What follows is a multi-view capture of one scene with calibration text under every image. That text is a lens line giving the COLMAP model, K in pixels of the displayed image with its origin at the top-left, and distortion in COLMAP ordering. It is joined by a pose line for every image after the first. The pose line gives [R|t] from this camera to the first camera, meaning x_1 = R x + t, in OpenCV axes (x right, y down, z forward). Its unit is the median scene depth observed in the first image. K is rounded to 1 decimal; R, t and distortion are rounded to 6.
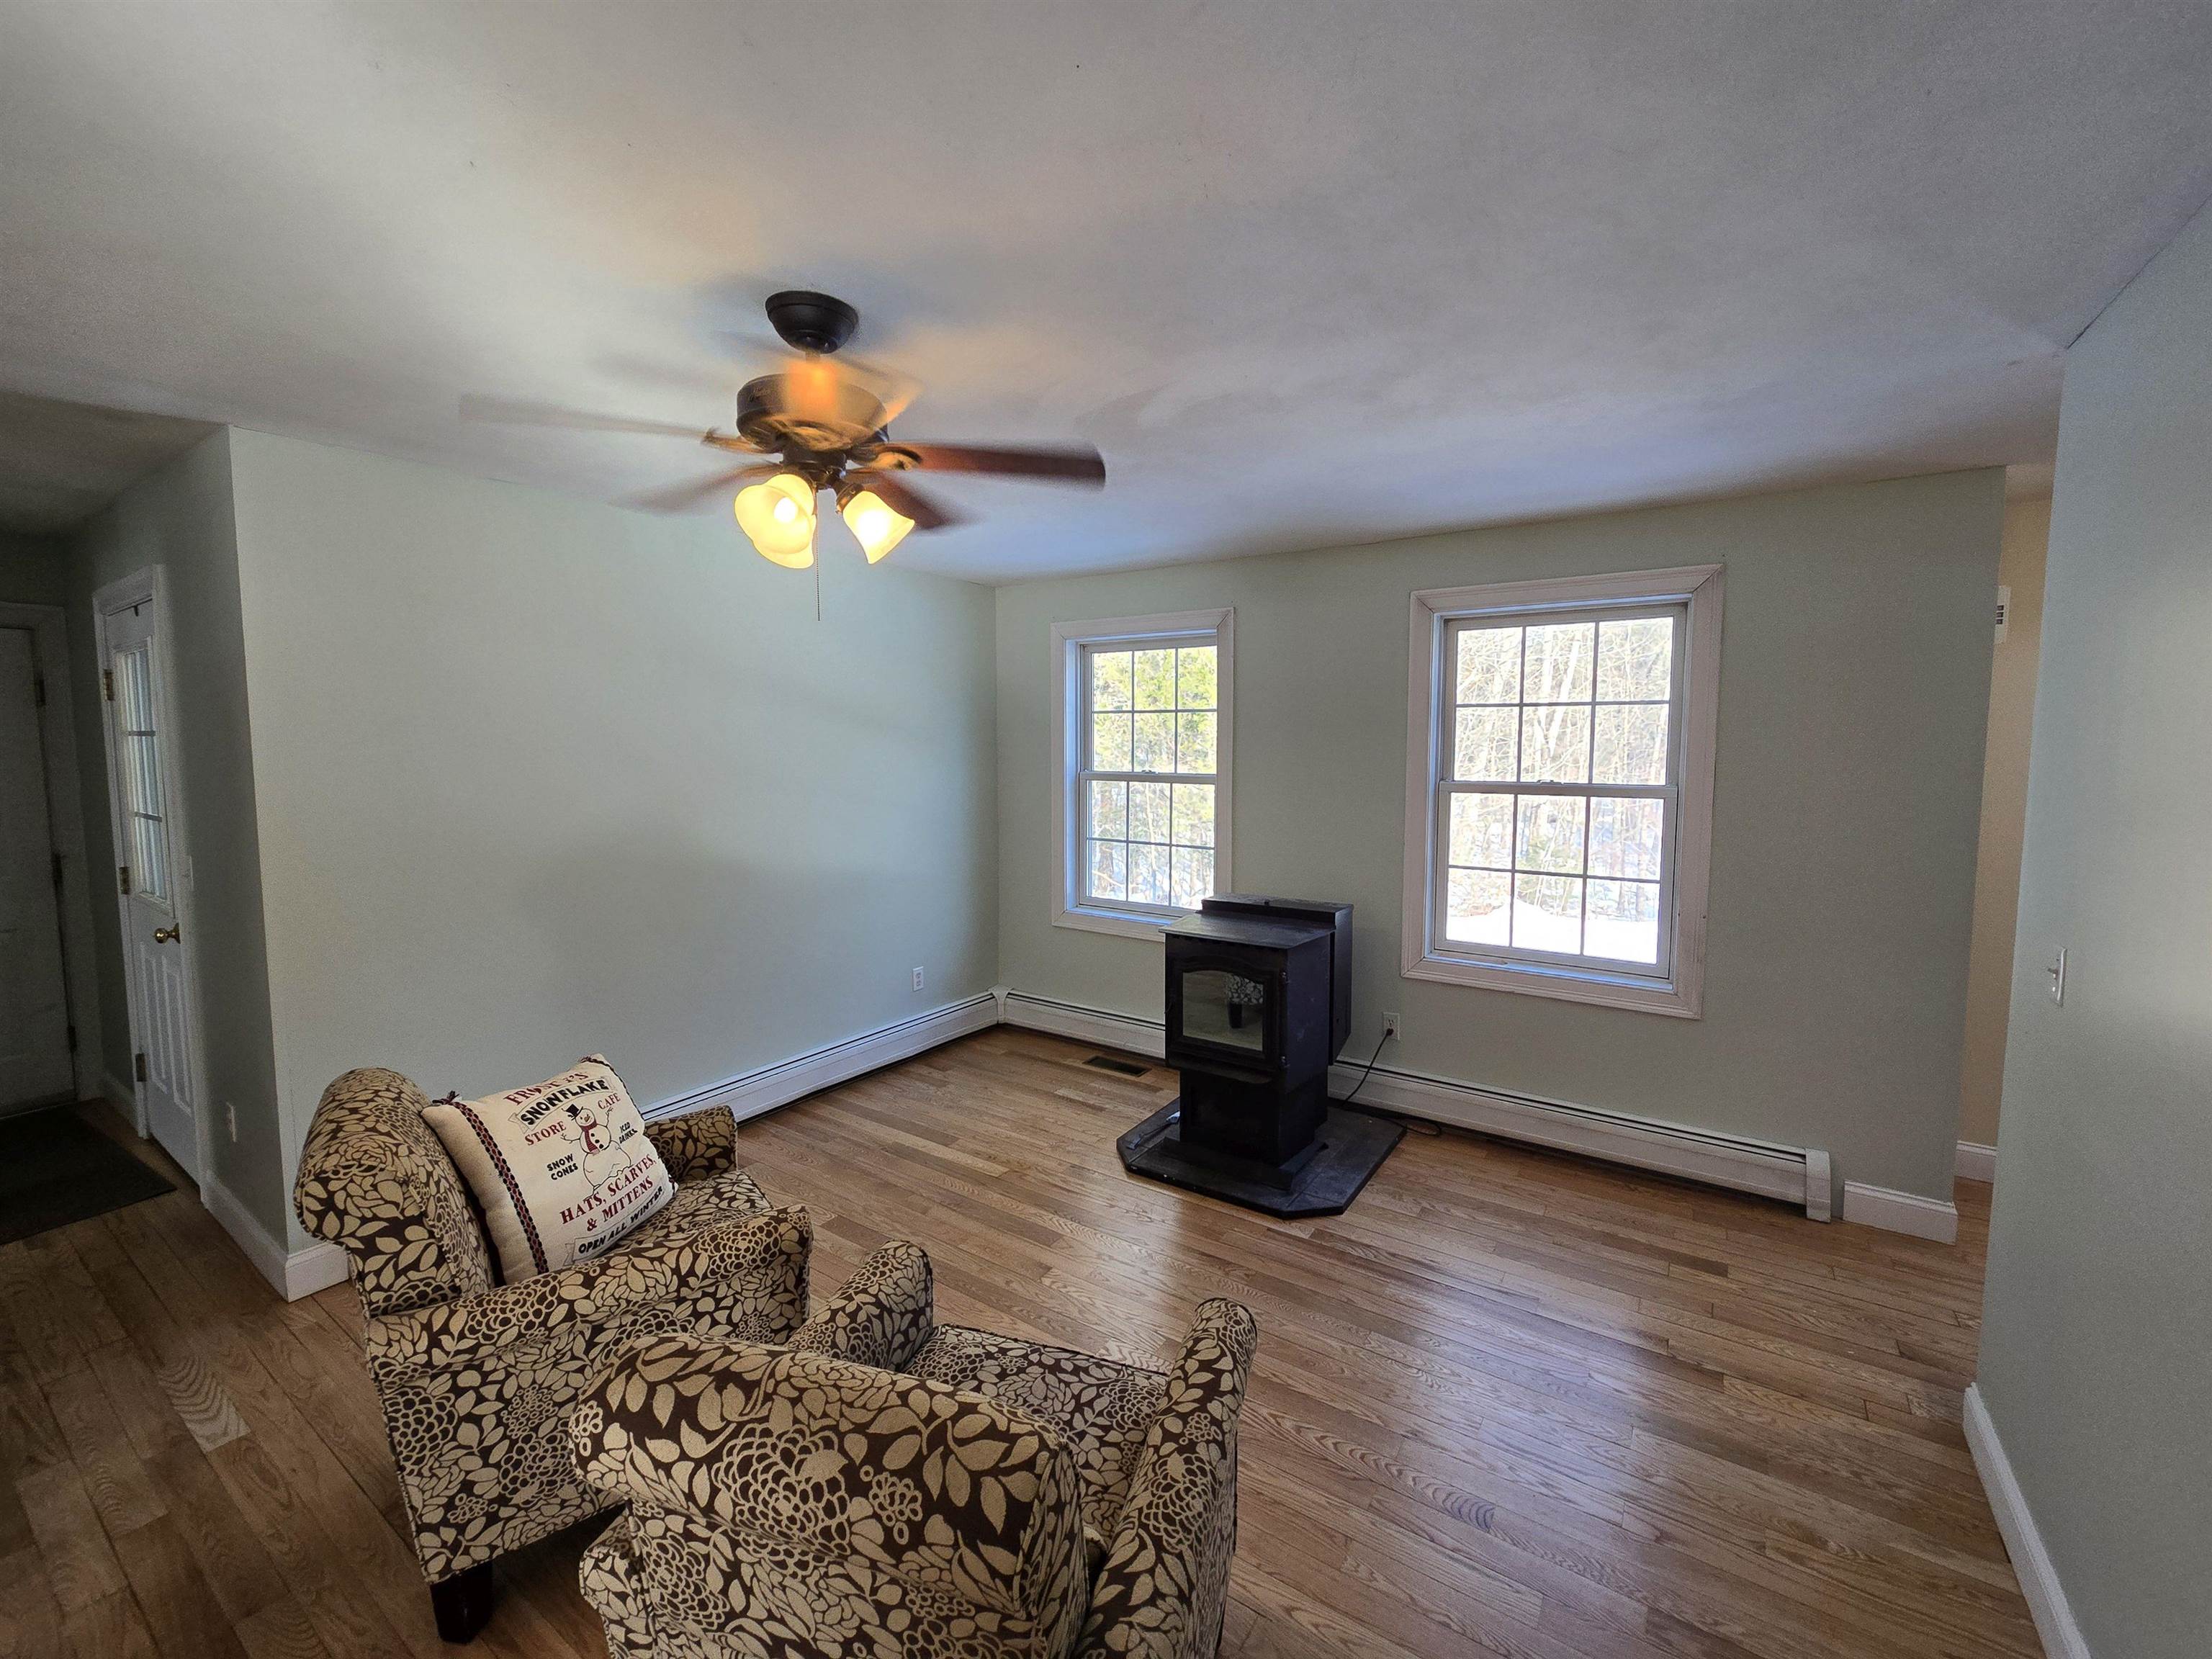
lens RADIAL K [[921.7, 0, 1102.6], [0, 921.7, 815.3], [0, 0, 1]] dist [-0.000113, 0.000047]
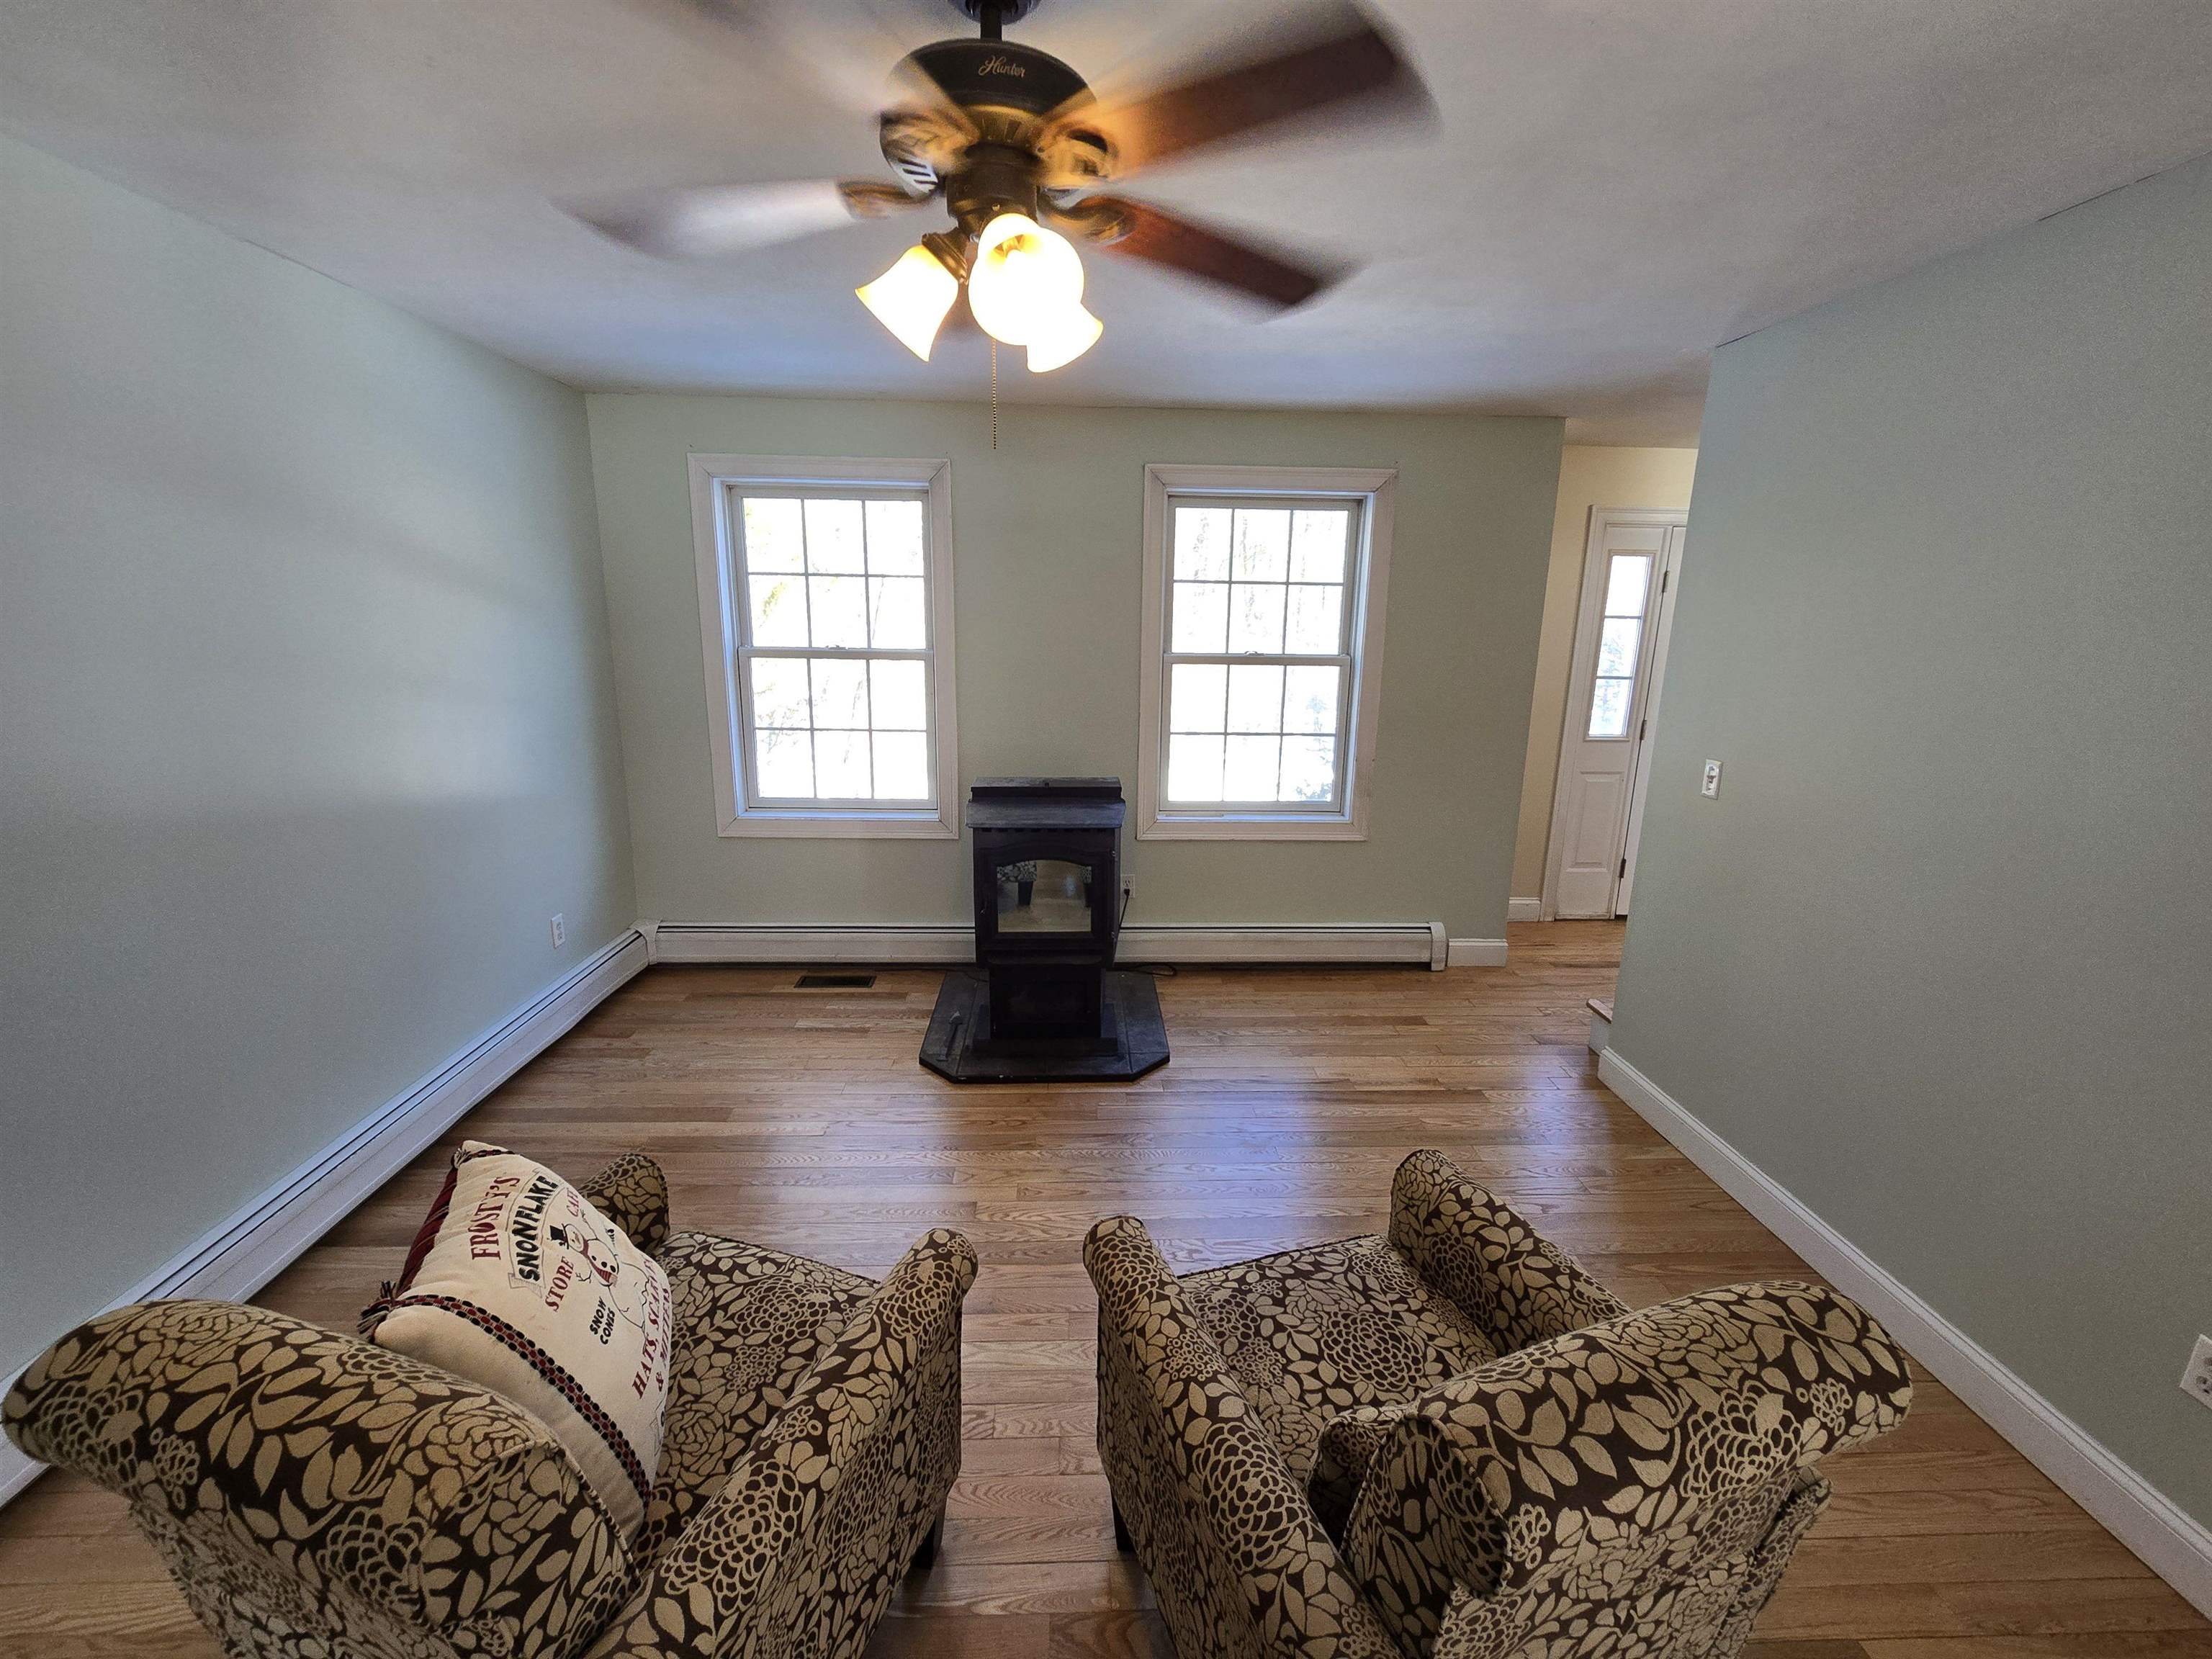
lens RADIAL K [[918.2, 0, 1112.1], [0, 918.2, 822.9], [0, 0, 1]] dist [-0.002704, -0.000443]
pose [[0.798932, -0.124854, 0.588318, -0.385720], [0.034085, 0.986042, 0.162972, -0.022660], [-0.600454, -0.110151, 0.792036, 0.209191]]
